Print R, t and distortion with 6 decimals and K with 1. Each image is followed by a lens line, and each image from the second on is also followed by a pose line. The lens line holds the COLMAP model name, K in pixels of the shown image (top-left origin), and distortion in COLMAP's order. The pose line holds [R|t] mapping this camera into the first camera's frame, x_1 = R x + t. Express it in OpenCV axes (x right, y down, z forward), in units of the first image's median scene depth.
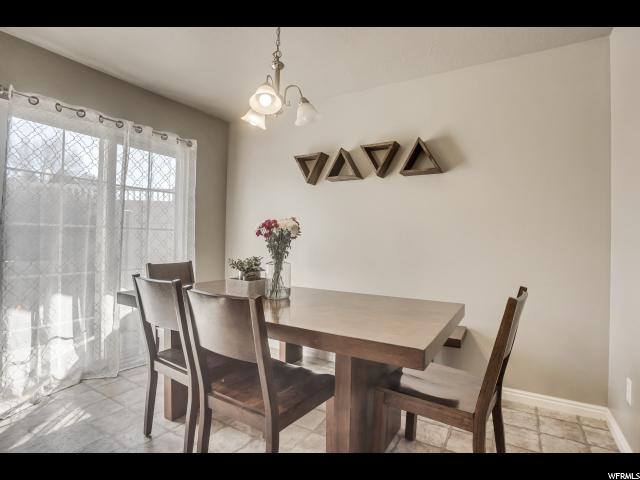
lens RADIAL K [[327.2, 0, 319.2], [0, 327.2, 247.2], [0, 0, 1]] dist [0.004418, -0.003404]
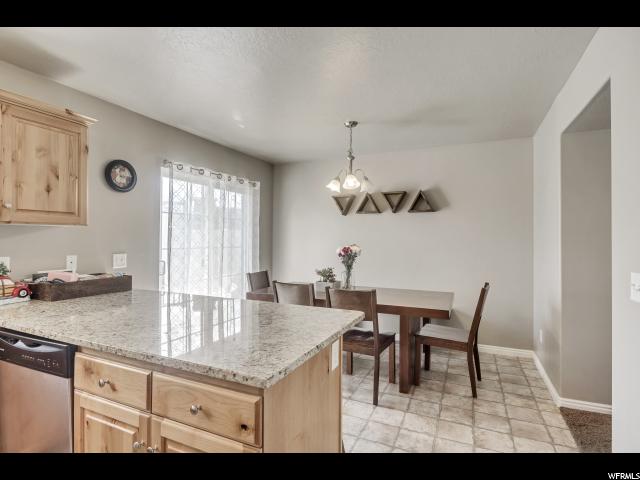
lens RADIAL K [[327.2, 0, 318.5], [0, 327.2, 240.8], [0, 0, 1]] dist [0.004418, -0.003404]
pose [[0.994940, -0.003624, 0.100403, -0.328806], [0.006454, 0.999591, -0.027876, -0.048243], [-0.100261, 0.028383, 0.994556, -0.485334]]
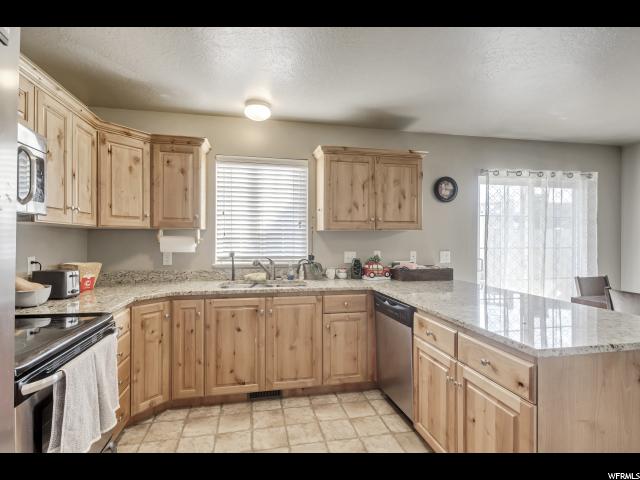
lens RADIAL K [[327.2, 0, 314.9], [0, 327.2, 236.2], [0, 0, 1]] dist [0.004418, -0.003404]
pose [[0.665744, -0.014164, -0.746046, -0.215562], [-0.018590, 0.999195, -0.035560, -0.043592], [0.745949, 0.037543, 0.664944, -0.656794]]
